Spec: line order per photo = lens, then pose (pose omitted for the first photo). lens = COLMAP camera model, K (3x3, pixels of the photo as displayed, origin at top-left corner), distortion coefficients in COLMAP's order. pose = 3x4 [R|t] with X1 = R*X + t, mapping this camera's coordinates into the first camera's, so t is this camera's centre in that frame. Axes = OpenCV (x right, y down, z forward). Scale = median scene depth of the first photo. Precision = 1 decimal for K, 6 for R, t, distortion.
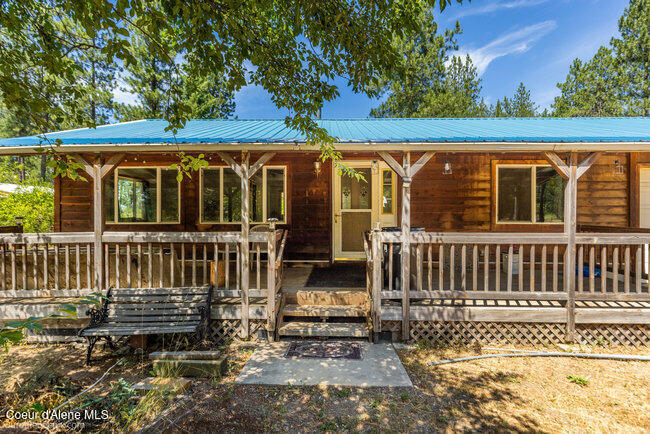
lens RADIAL K [[343.7, 0, 322.2], [0, 343.7, 204.1], [0, 0, 1]] dist [-0.000654, -0.000130]
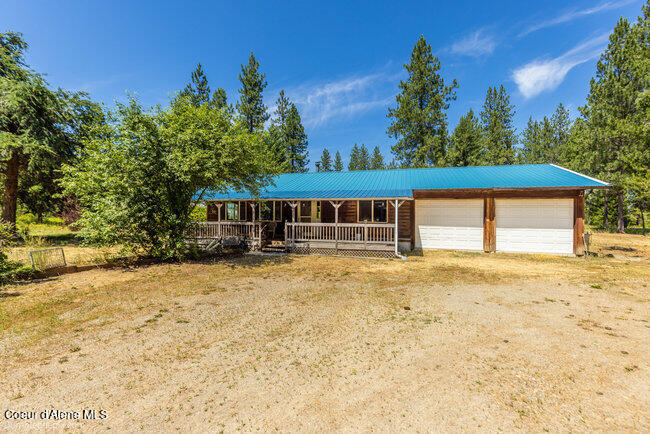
lens RADIAL K [[302.7, 0, 324.7], [0, 302.7, 213.0], [0, 0, 1]] dist [0.007712, 0.000279]
pose [[0.967109, 0.003331, -0.254339, 1.294888], [-0.002021, 0.999983, 0.005412, -0.036542], [0.254353, -0.004720, 0.967100, -1.896110]]
